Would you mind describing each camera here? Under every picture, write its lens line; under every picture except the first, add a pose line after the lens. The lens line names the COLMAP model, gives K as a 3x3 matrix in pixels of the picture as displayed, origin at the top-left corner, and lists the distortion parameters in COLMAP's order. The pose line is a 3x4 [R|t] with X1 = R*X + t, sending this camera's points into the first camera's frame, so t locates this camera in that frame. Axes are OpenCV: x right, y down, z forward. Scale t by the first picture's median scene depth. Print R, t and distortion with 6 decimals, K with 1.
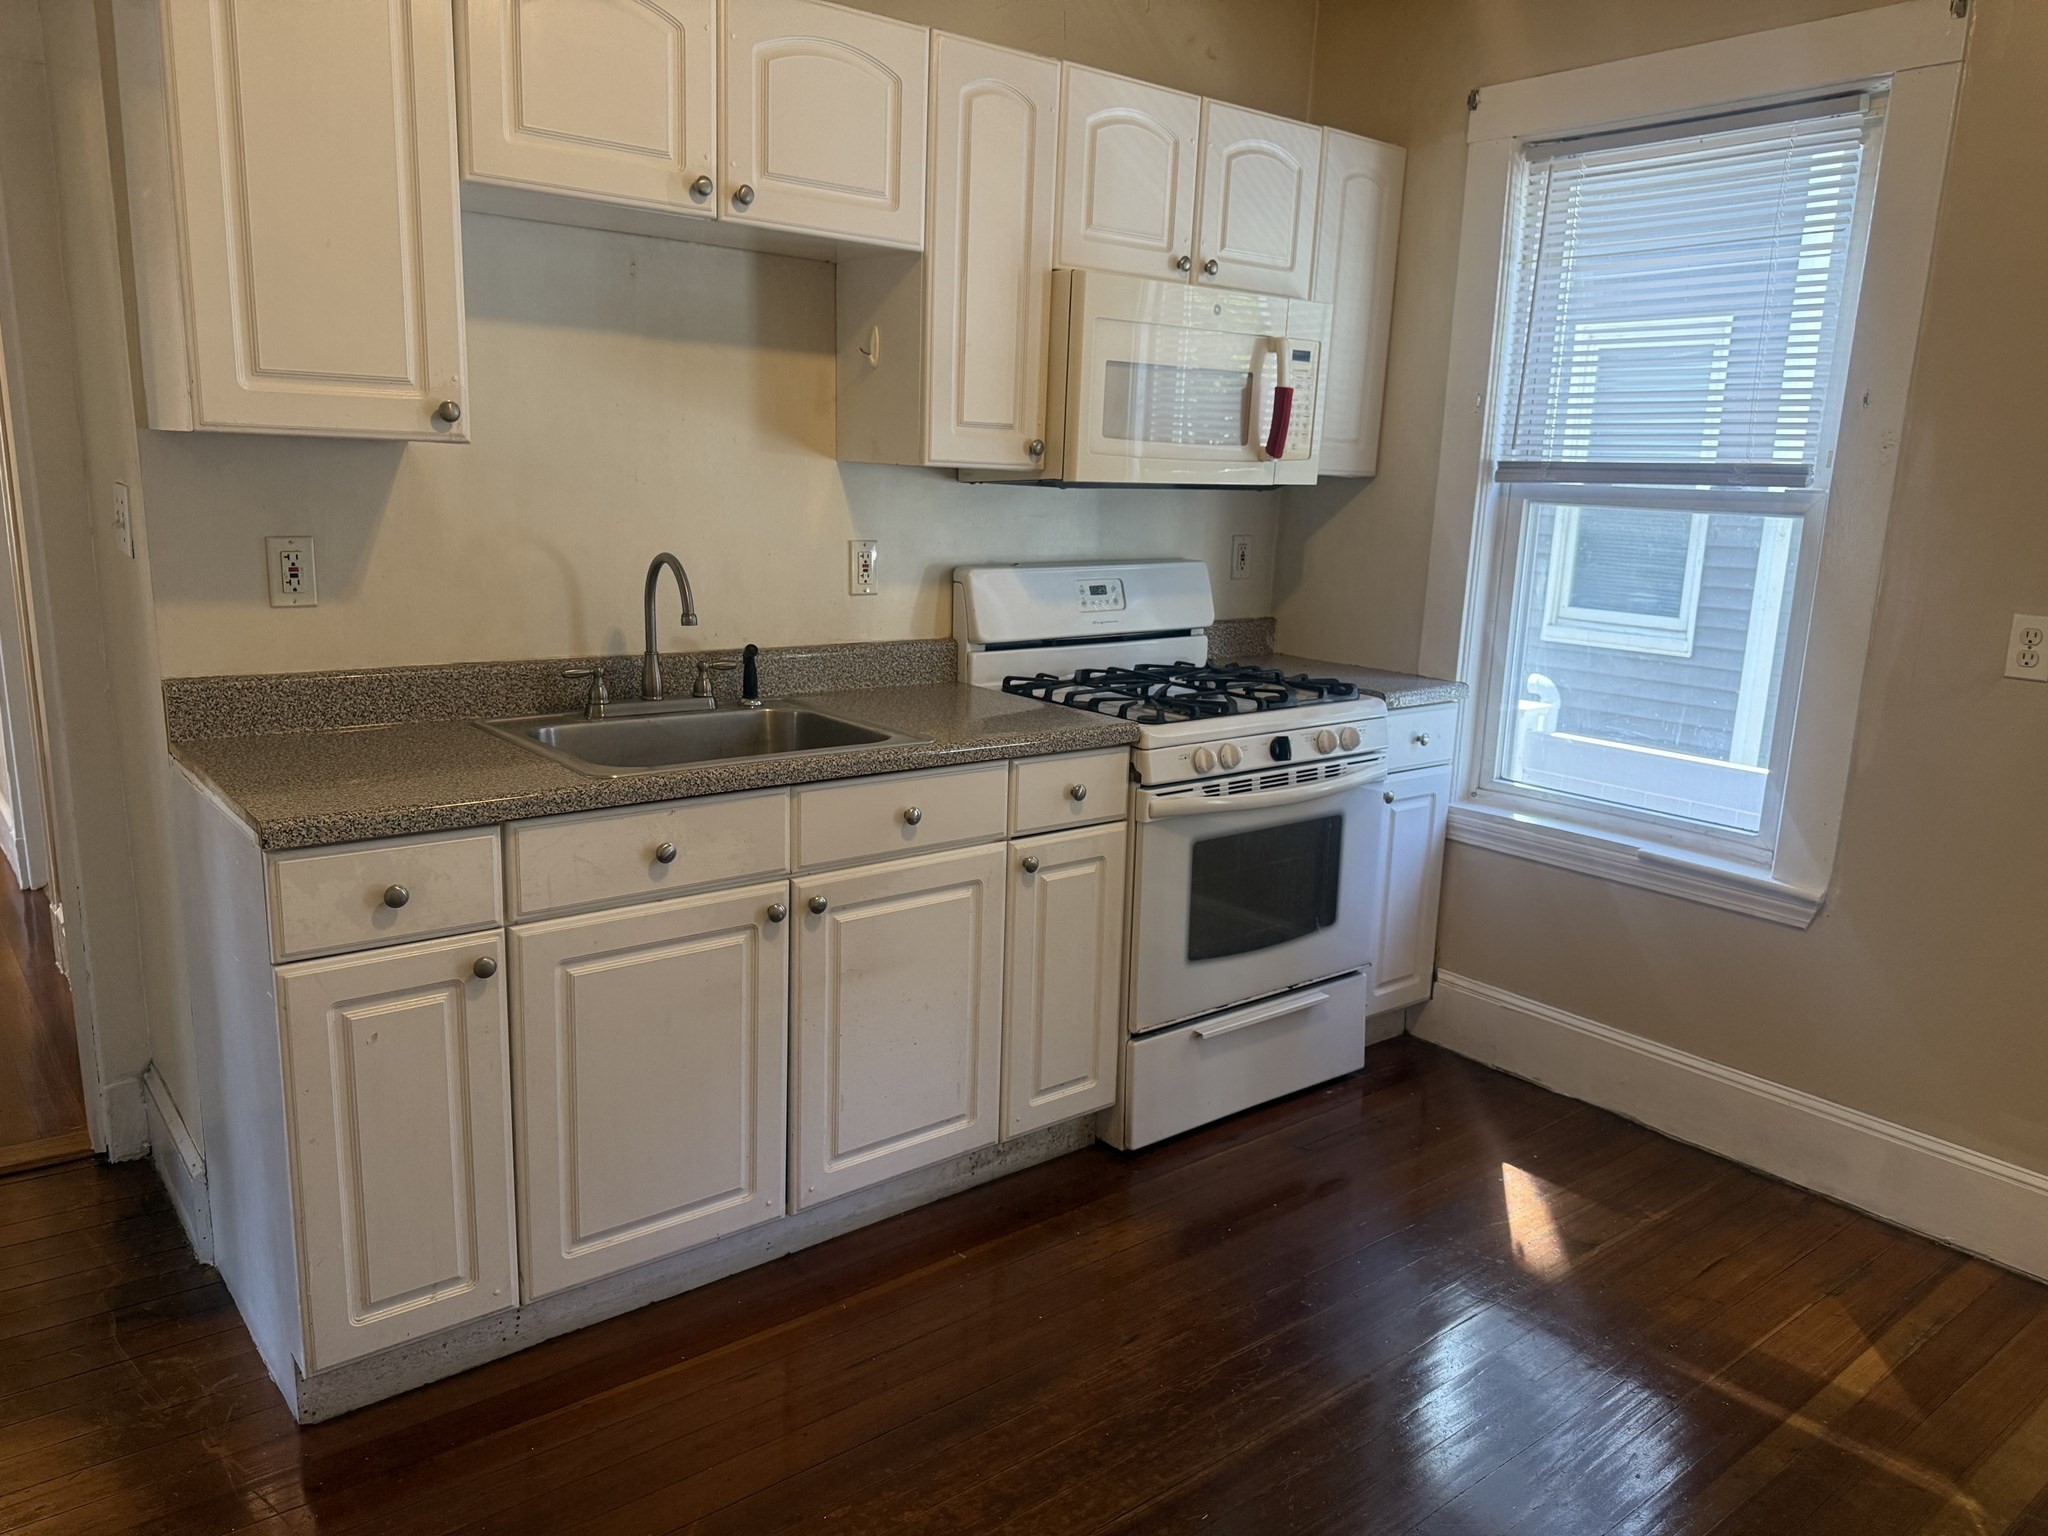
lens RADIAL K [[1444.7, 0, 1030.5], [0, 1444.7, 774.0], [0, 0, 1]] dist [0.065659, -0.083593]
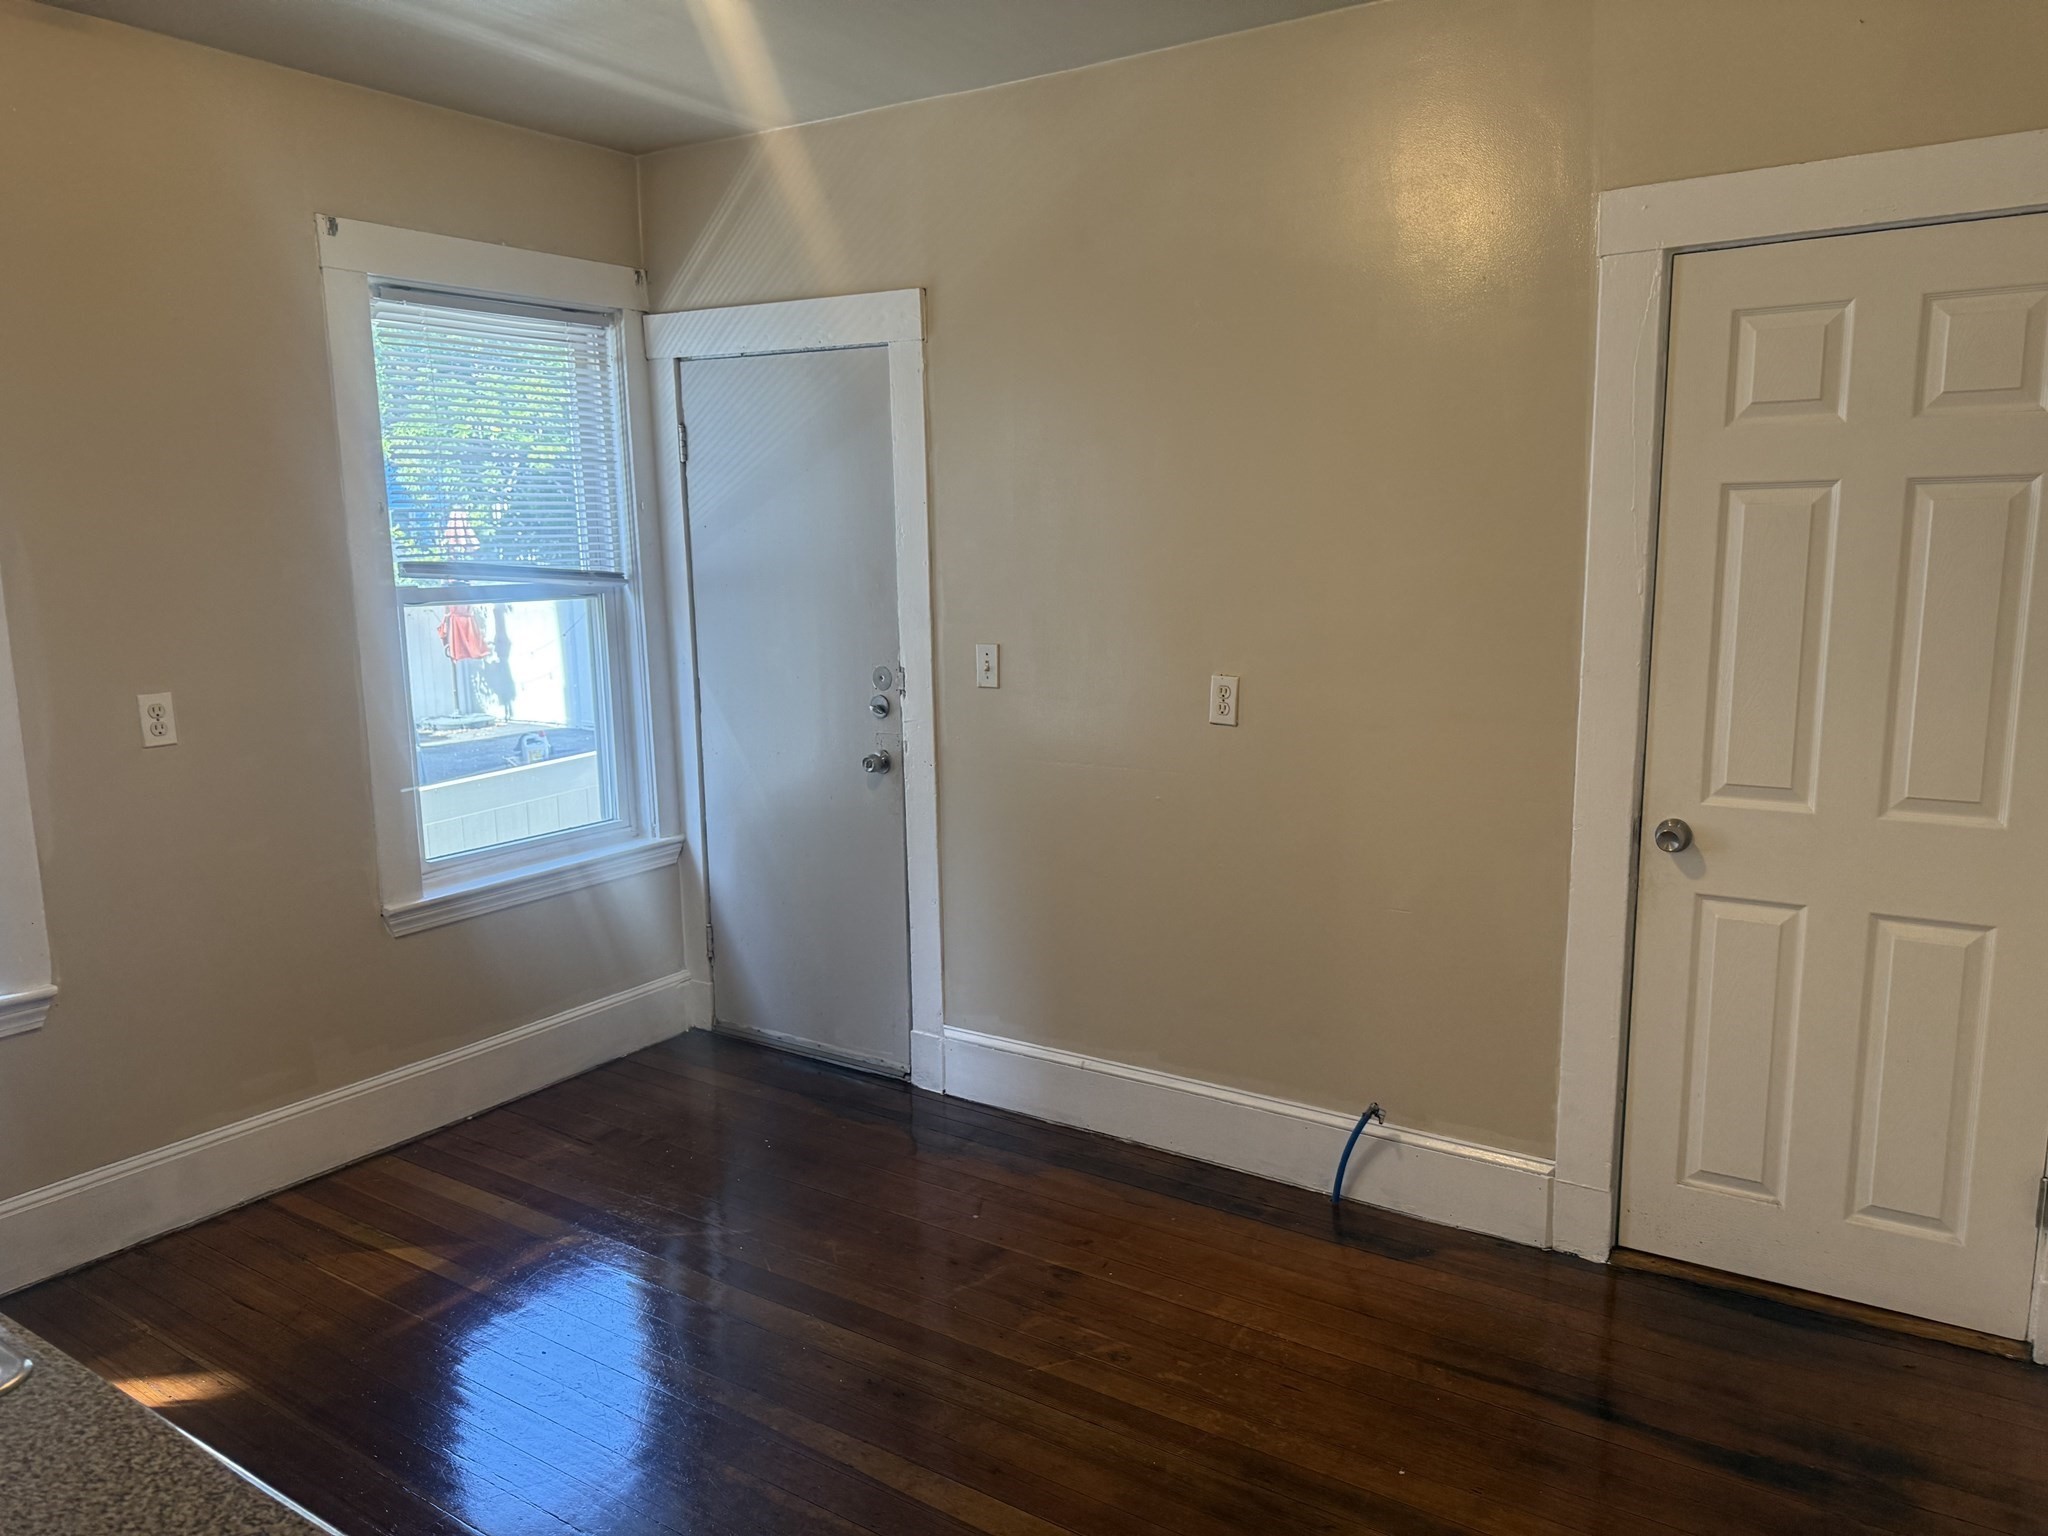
lens RADIAL K [[1444.7, 0, 1035.1], [0, 1444.7, 802.1], [0, 0, 1]] dist [0.065659, -0.083593]
pose [[-0.297211, -0.193046, 0.935093, -0.656156], [0.207709, 0.942822, 0.260660, -0.179072], [-0.931946, 0.271698, -0.240119, 0.600040]]
